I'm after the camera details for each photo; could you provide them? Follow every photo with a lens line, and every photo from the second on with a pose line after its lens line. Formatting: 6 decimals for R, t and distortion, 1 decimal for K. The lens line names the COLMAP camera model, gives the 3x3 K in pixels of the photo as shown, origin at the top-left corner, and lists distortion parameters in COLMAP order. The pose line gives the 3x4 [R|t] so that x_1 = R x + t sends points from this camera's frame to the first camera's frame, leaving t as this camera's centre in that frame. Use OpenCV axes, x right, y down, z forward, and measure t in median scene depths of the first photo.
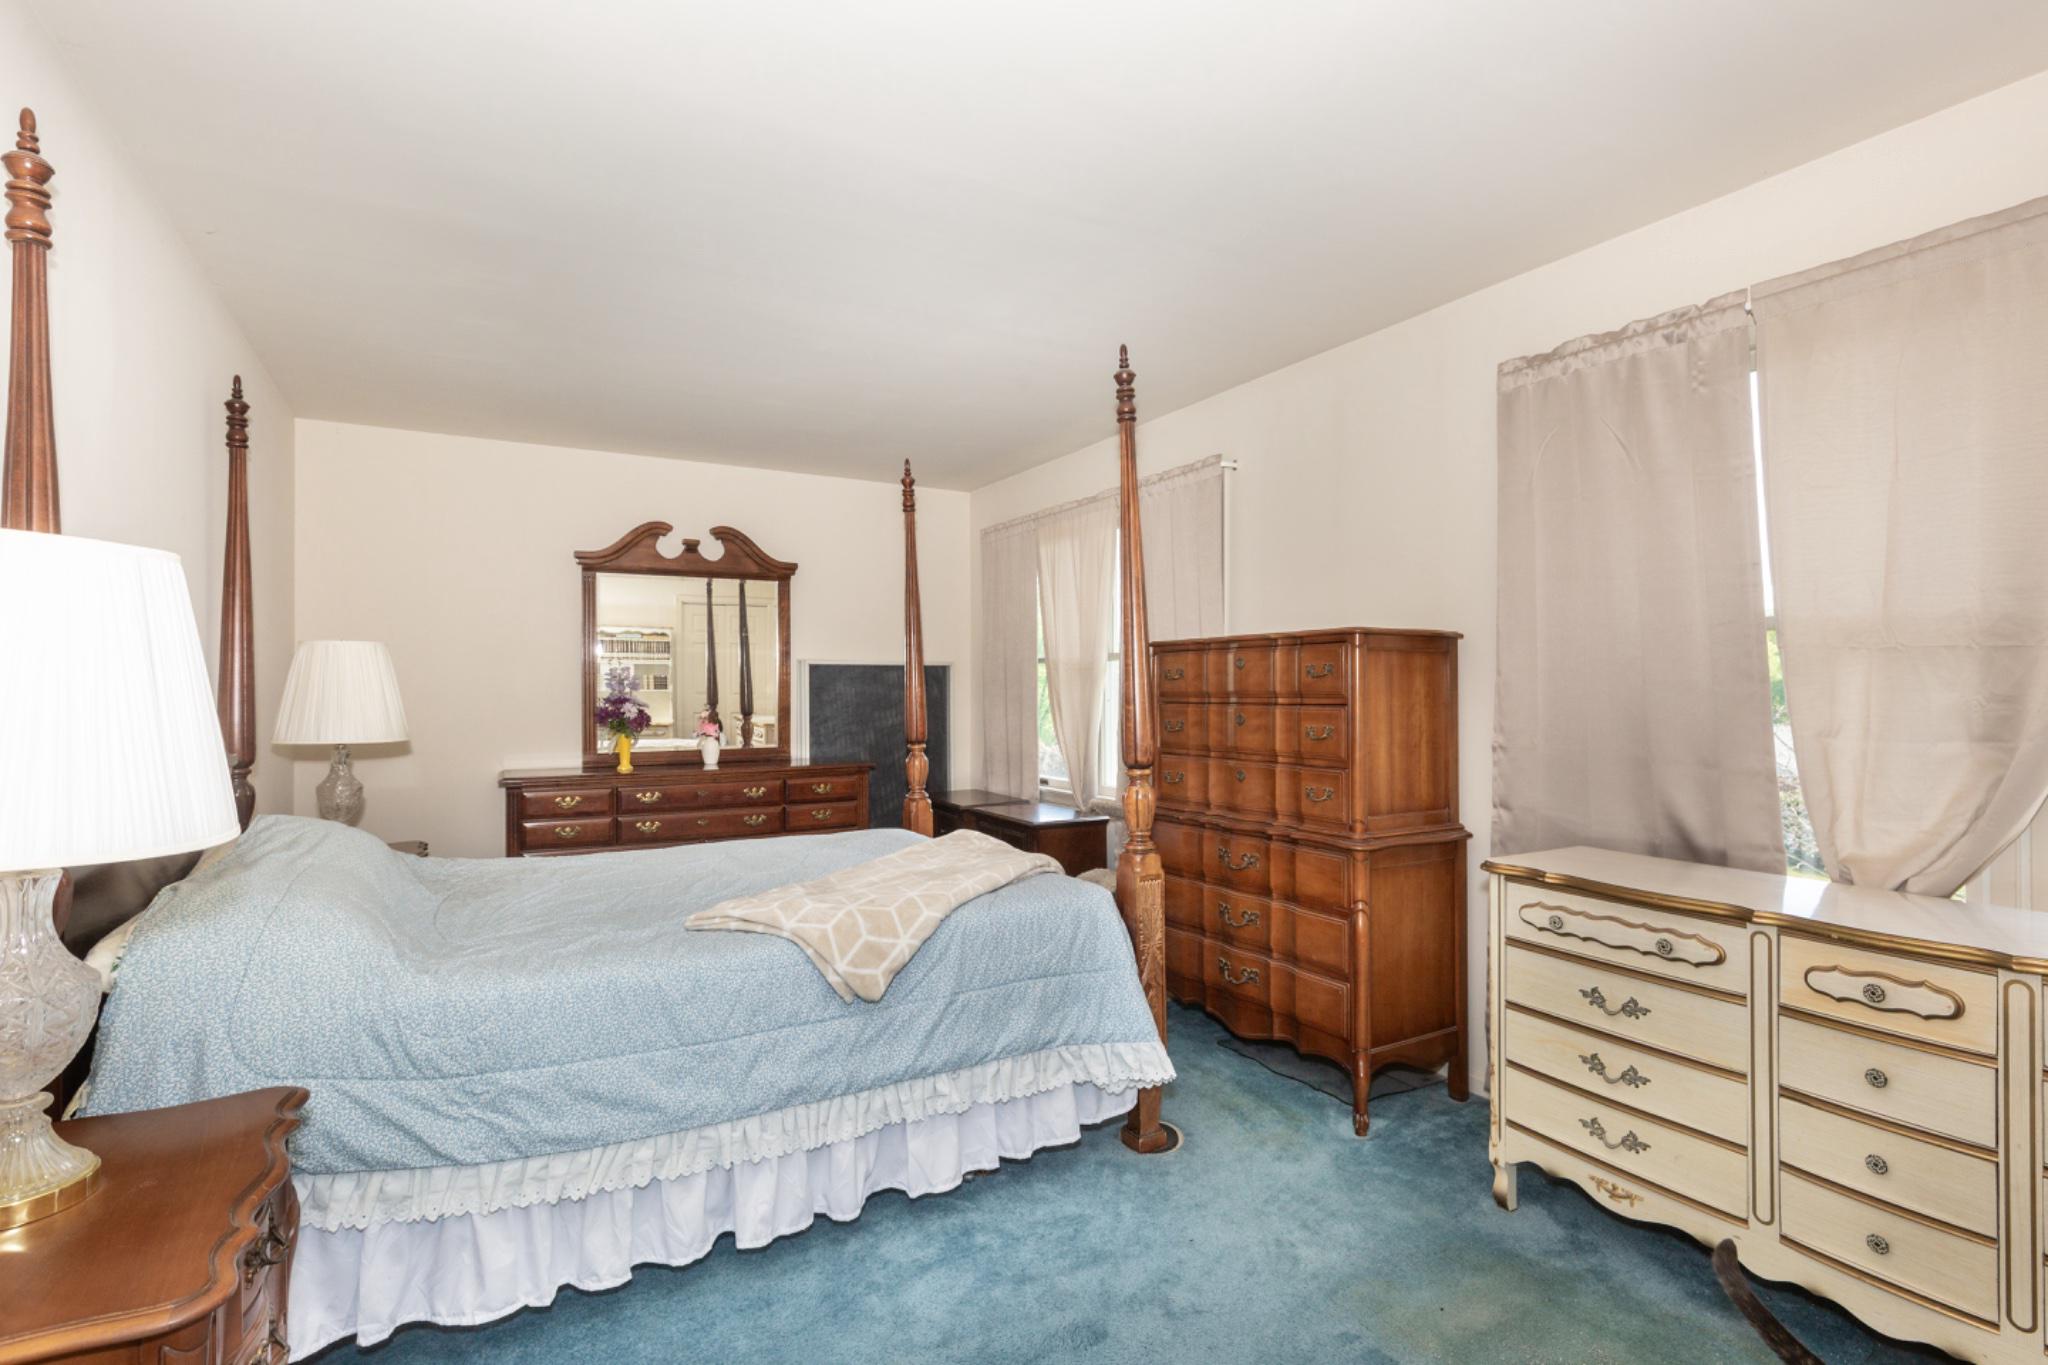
lens RADIAL K [[965.5, 0, 1026.9], [0, 965.5, 691.6], [0, 0, 1]] dist [-0.000459, -0.000003]
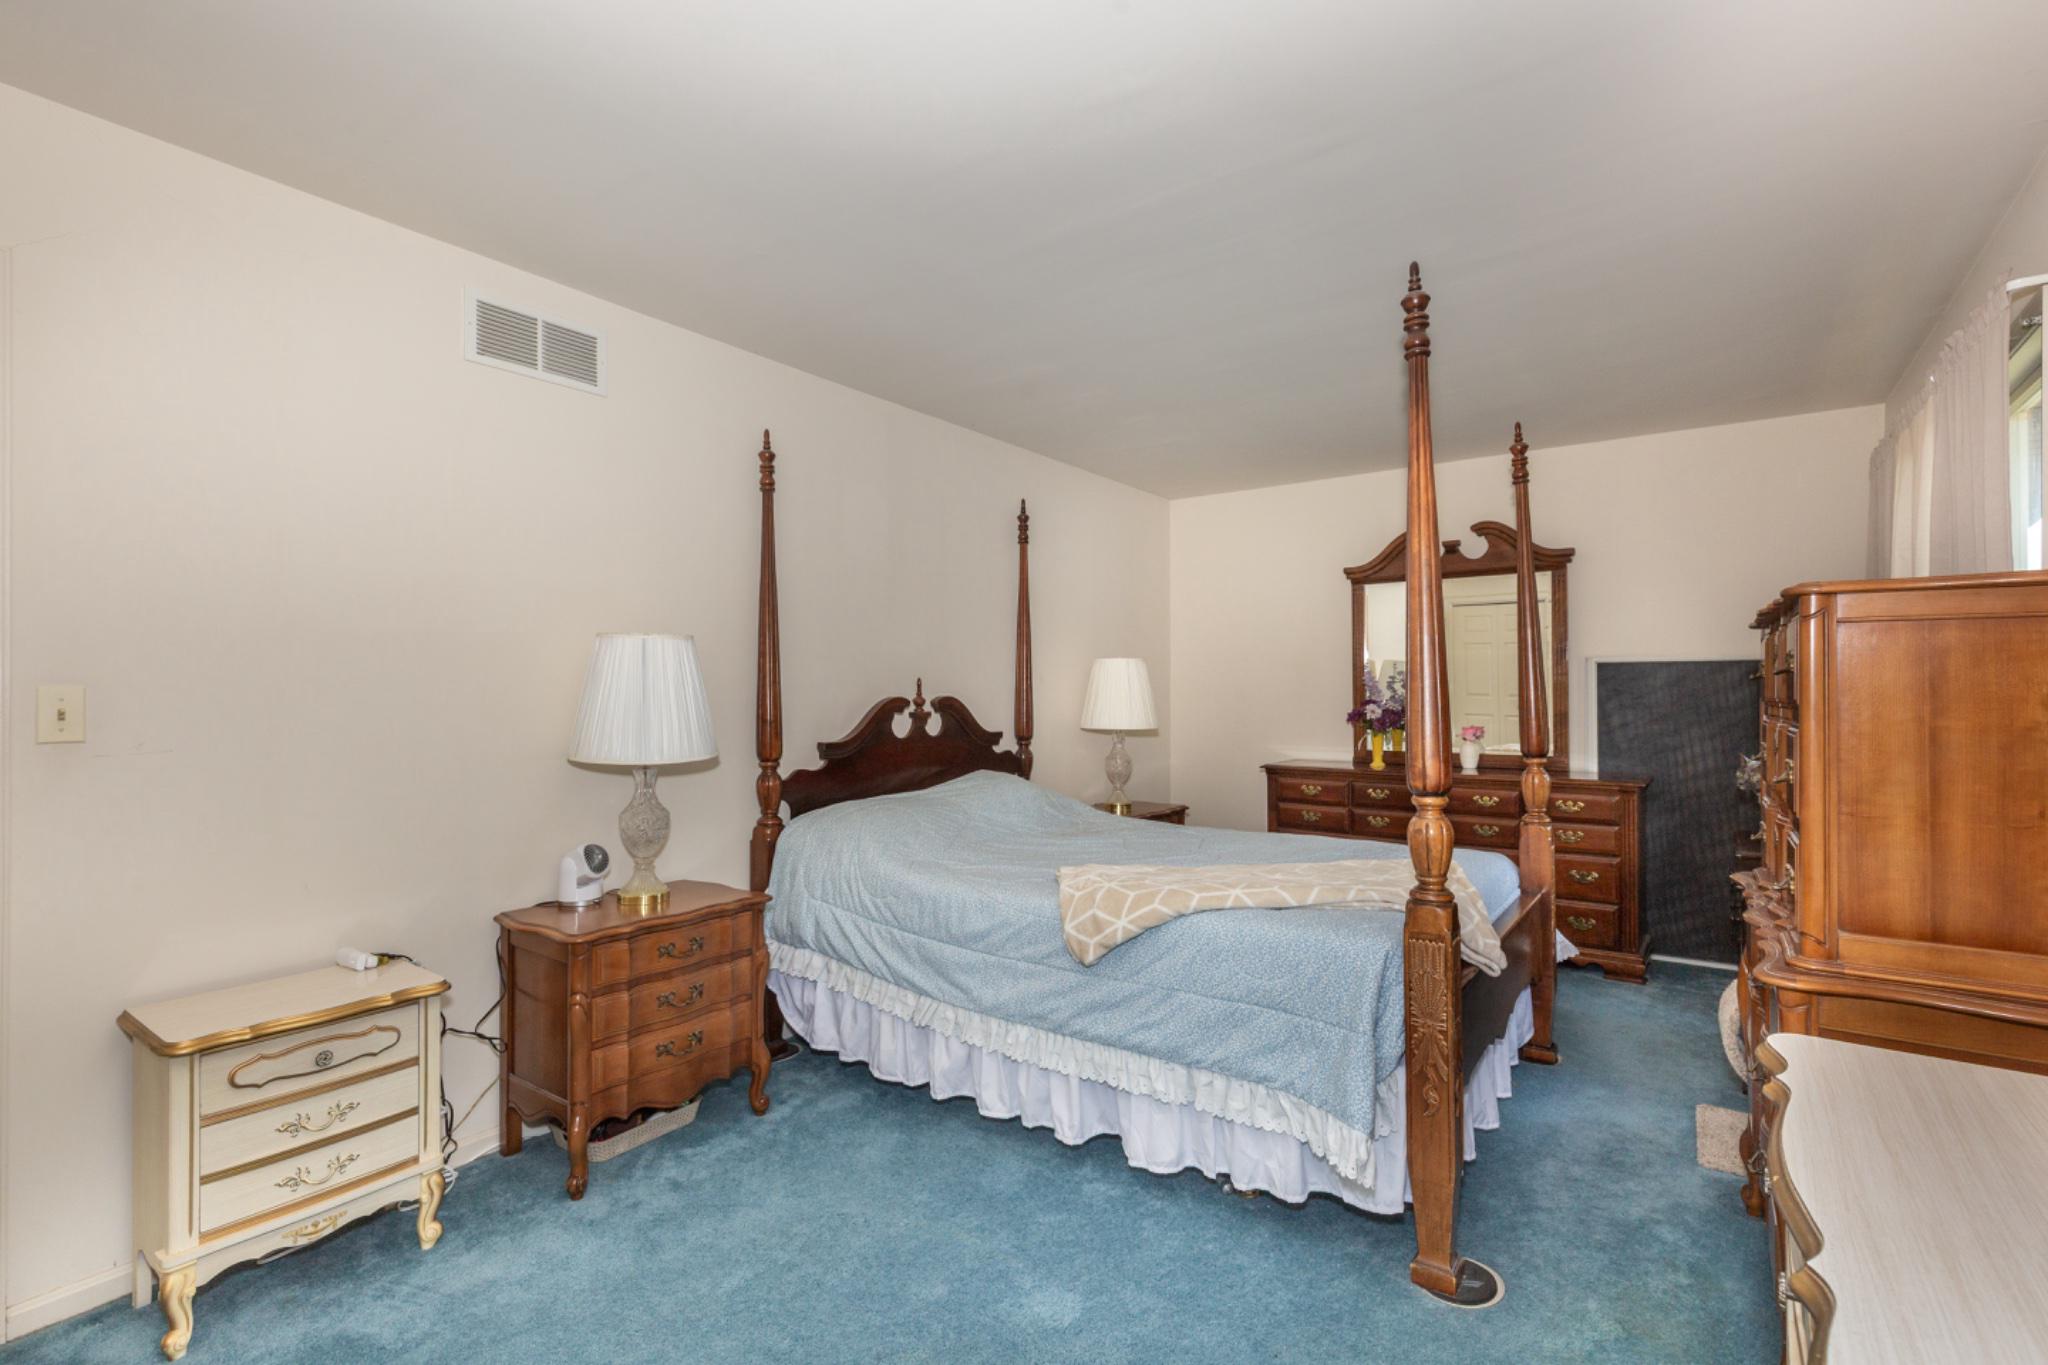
lens RADIAL K [[939.1, 0, 1001.3], [0, 939.1, 685.8], [0, 0, 1]] dist [0.002906, 0.000100]
pose [[0.398306, -0.004609, -0.917241, 0.676720], [-0.000881, 0.999985, -0.005407, -0.004823], [0.917252, 0.002962, 0.398296, 0.373977]]
